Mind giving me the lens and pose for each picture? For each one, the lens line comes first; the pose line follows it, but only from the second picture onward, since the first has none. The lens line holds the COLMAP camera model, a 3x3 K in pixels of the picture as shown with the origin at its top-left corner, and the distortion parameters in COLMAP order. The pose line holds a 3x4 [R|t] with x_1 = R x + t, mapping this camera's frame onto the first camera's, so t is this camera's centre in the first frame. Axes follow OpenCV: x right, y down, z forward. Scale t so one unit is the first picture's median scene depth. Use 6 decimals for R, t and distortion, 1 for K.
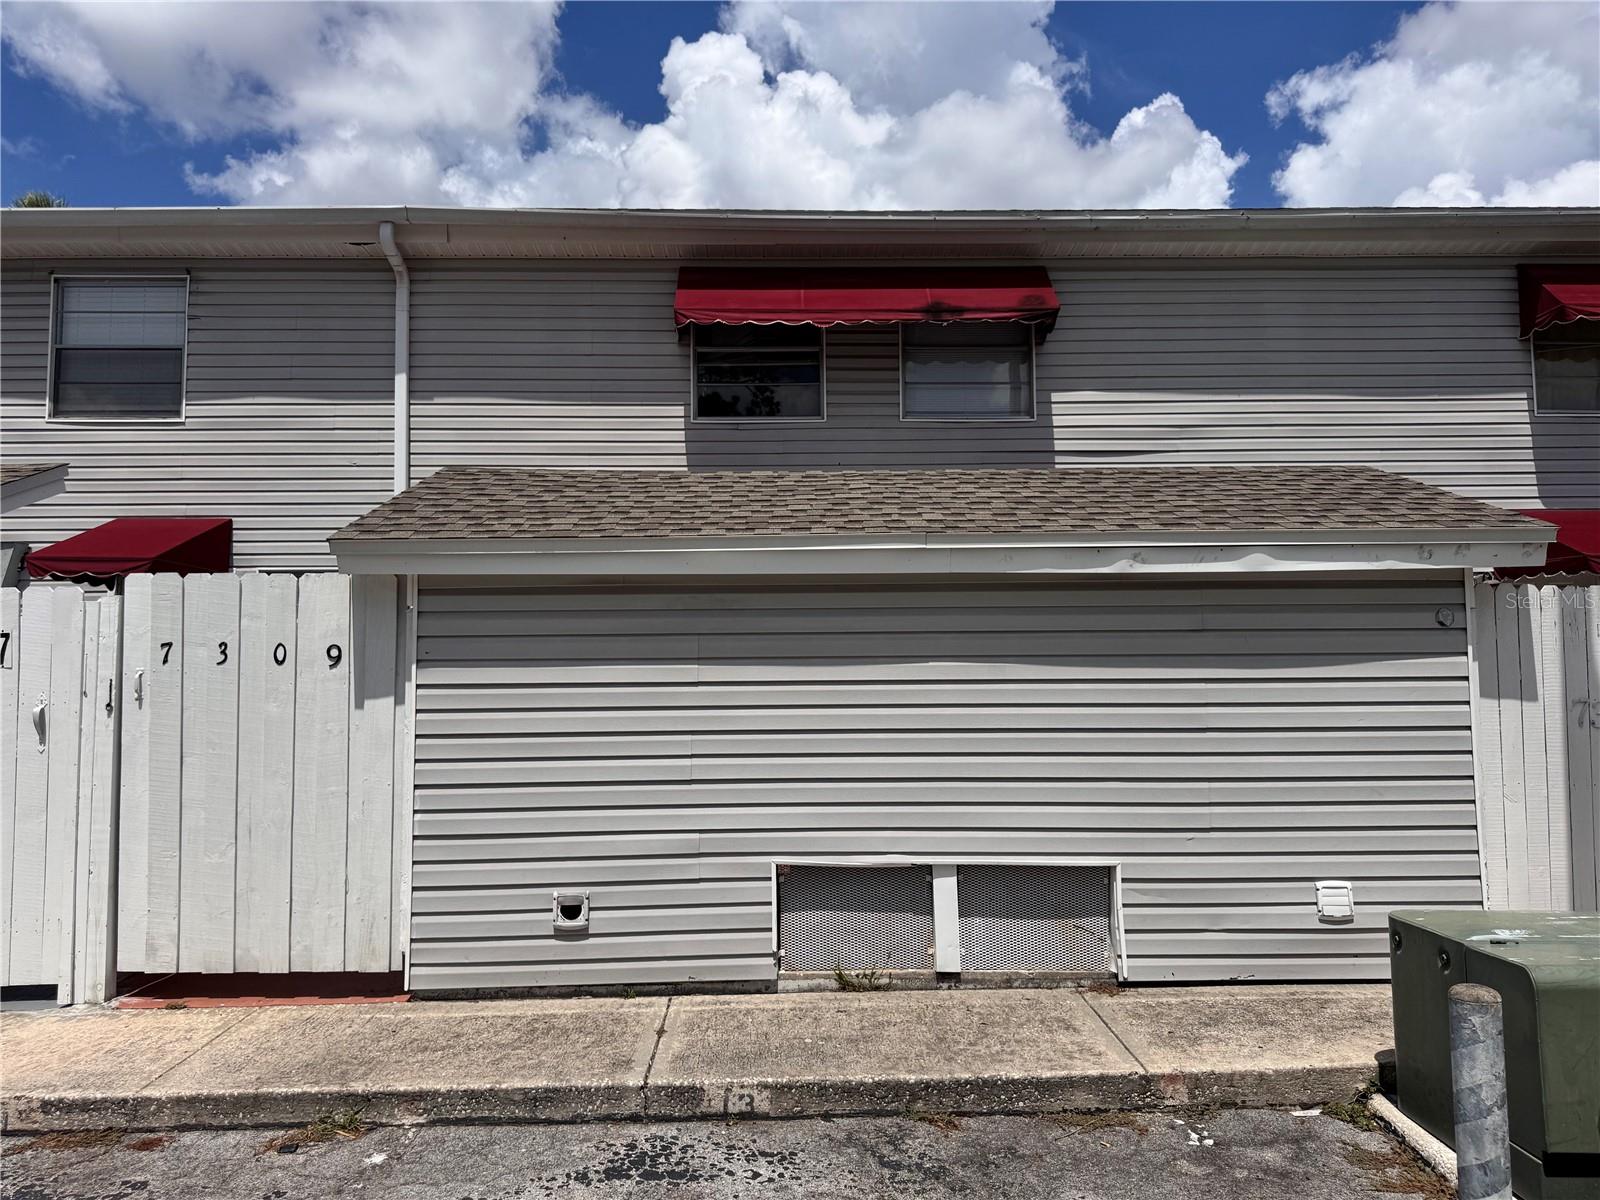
lens RADIAL K [[1114.7, 0, 850.9], [0, 1114.7, 619.7], [0, 0, 1]] dist [0.013407, -0.038954]
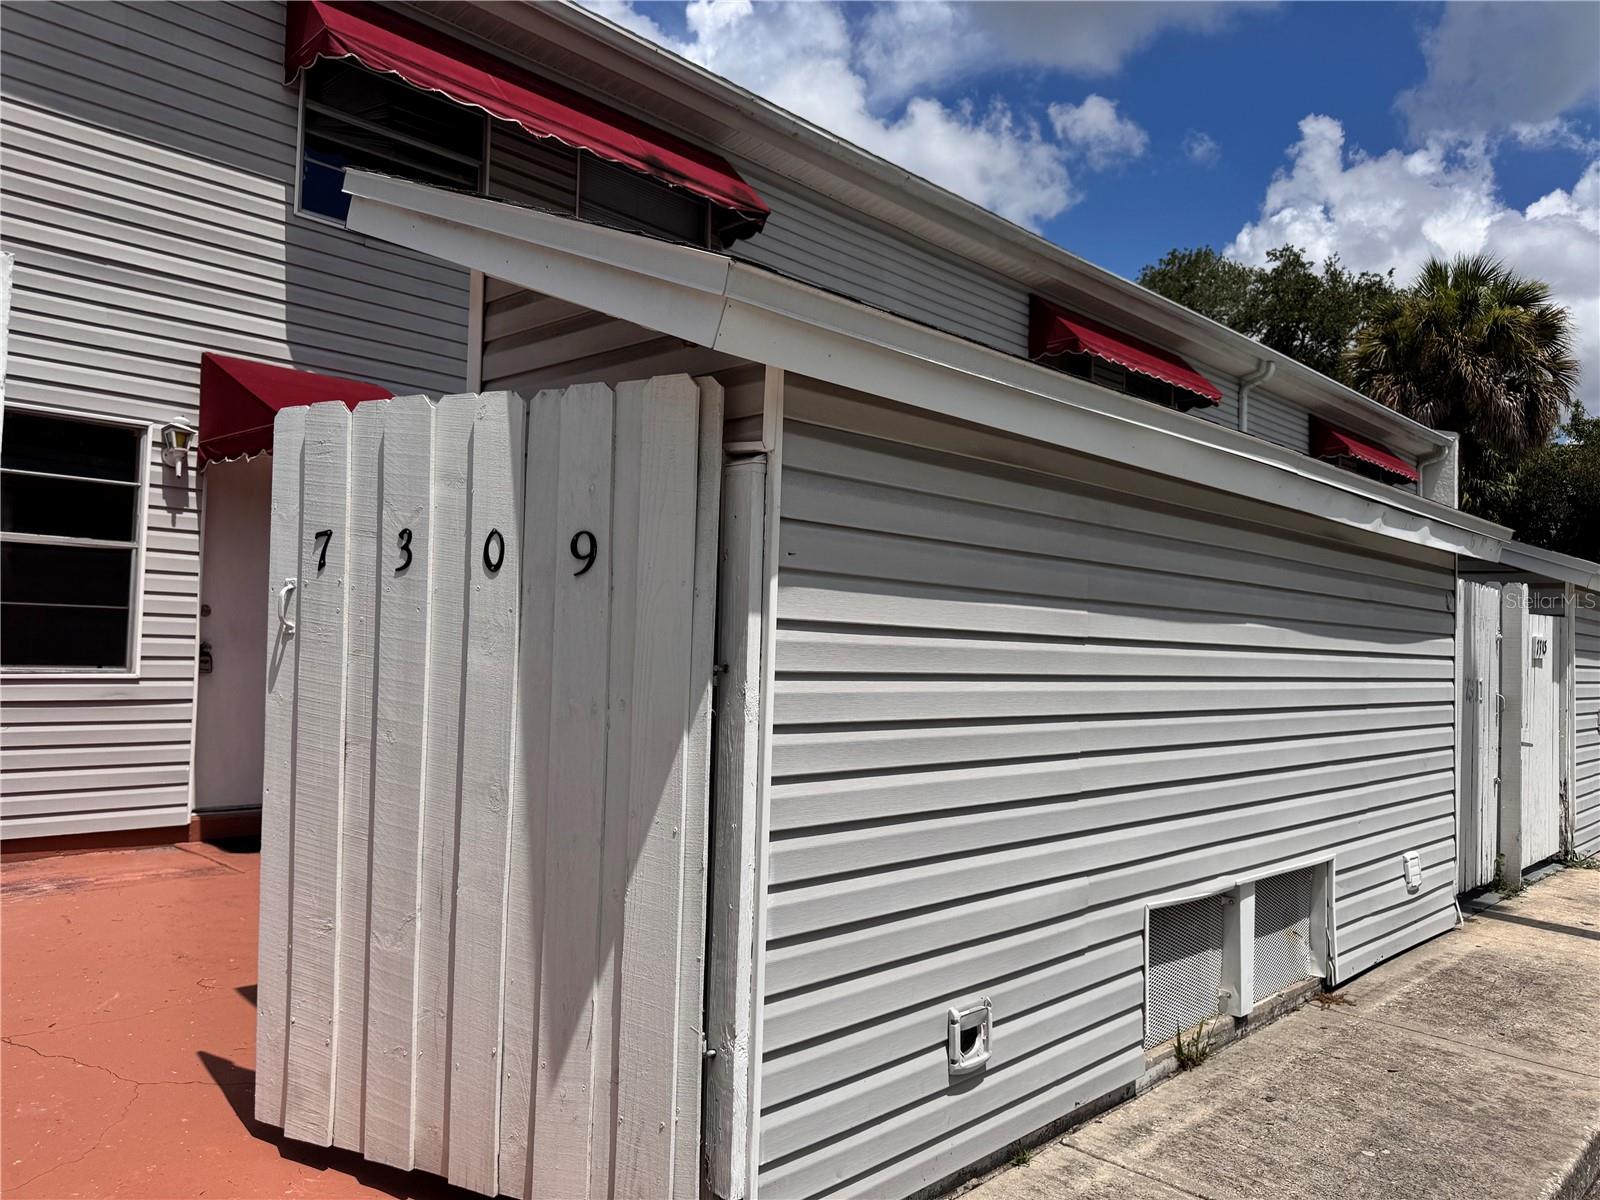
lens RADIAL K [[1109.3, 0, 776.3], [0, 1109.3, 602.4], [0, 0, 1]] dist [0.008530, -0.001196]
pose [[0.720166, 0.057805, 0.691390, -0.709788], [-0.070907, 0.997437, -0.009535, 0.054764], [-0.690169, -0.042157, 0.722419, 0.665674]]
